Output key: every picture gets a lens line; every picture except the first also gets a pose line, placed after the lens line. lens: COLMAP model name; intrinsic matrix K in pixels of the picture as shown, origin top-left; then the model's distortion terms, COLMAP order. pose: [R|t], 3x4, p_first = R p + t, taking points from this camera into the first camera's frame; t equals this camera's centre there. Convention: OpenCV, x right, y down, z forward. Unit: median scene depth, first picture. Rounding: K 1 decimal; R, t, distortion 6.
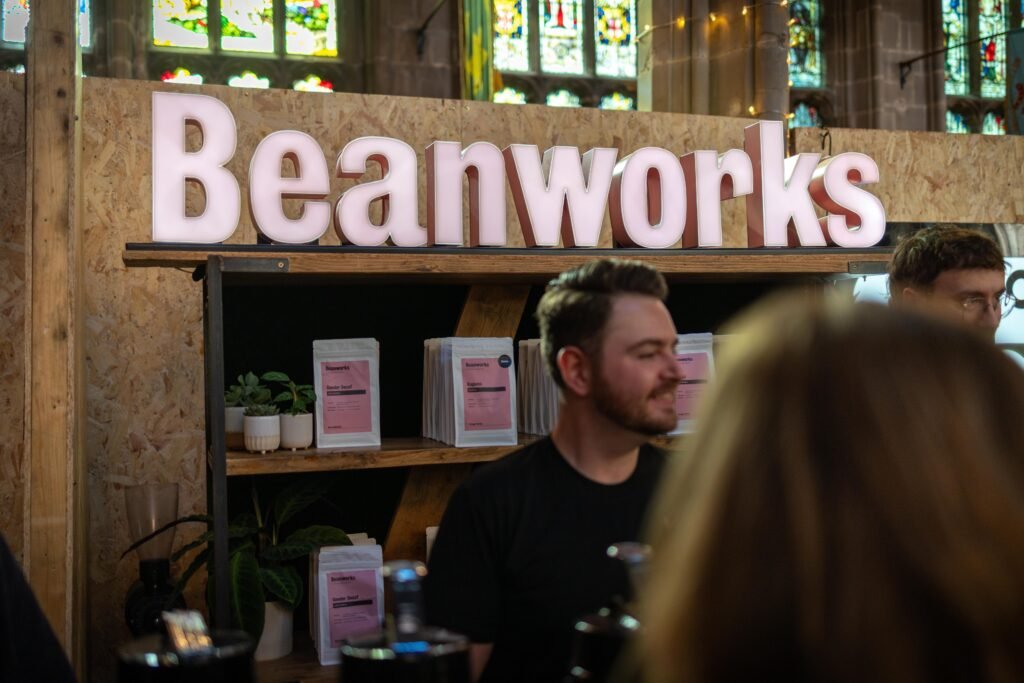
lens RADIAL K [[1128.1, 0, 512.1], [0, 1128.1, 320.9], [0, 0, 1]] dist [0.013299, -0.001378]
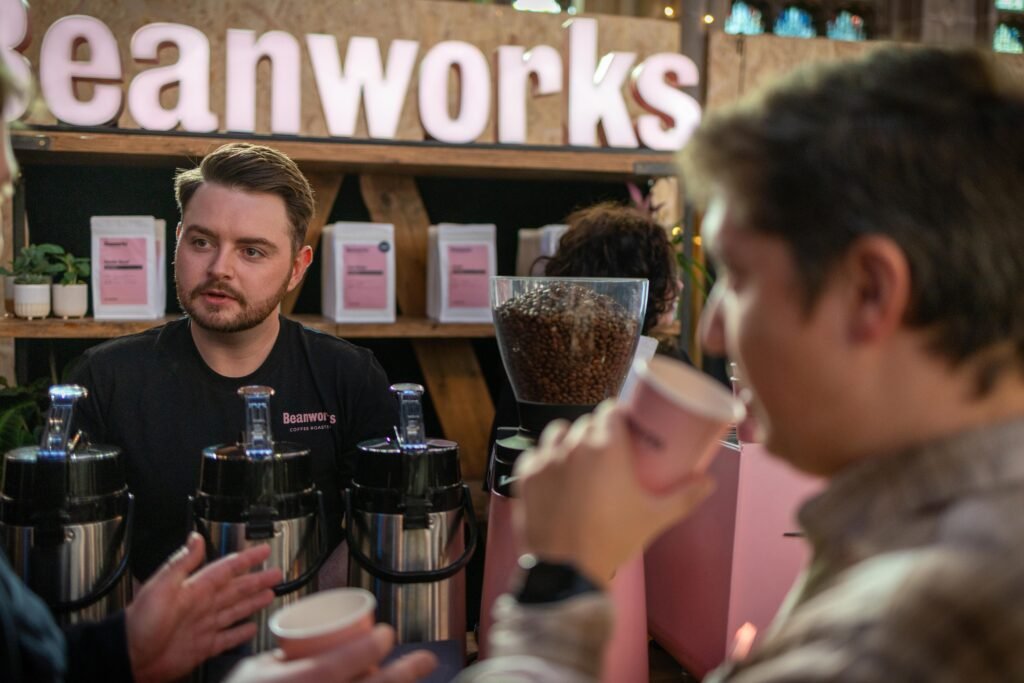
lens RADIAL K [[1016.4, 0, 512.0], [0, 1016.4, 341.5], [0, 0, 1]] dist [-0.000201, 0.008698]
pose [[0.994073, 0.054250, -0.094211, 0.309126], [-0.041952, 0.990895, 0.127934, -0.005637], [0.100293, -0.123223, 0.987298, 0.070320]]
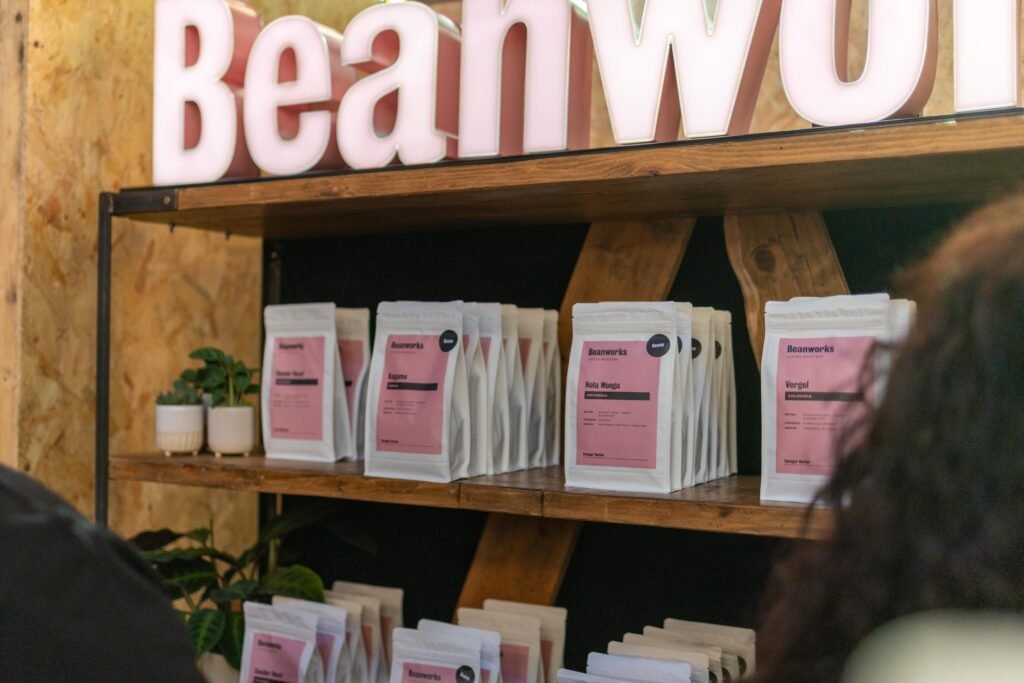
lens RADIAL K [[1206.5, 0, 512.7], [0, 1206.5, 368.3], [0, 0, 1]] dist [-0.004267, 0.035404]
pose [[0.644511, 0.033905, -0.763843, 0.494694], [-0.007013, 0.999236, 0.038436, 0.025215], [0.764563, -0.019415, 0.644256, 0.609126]]
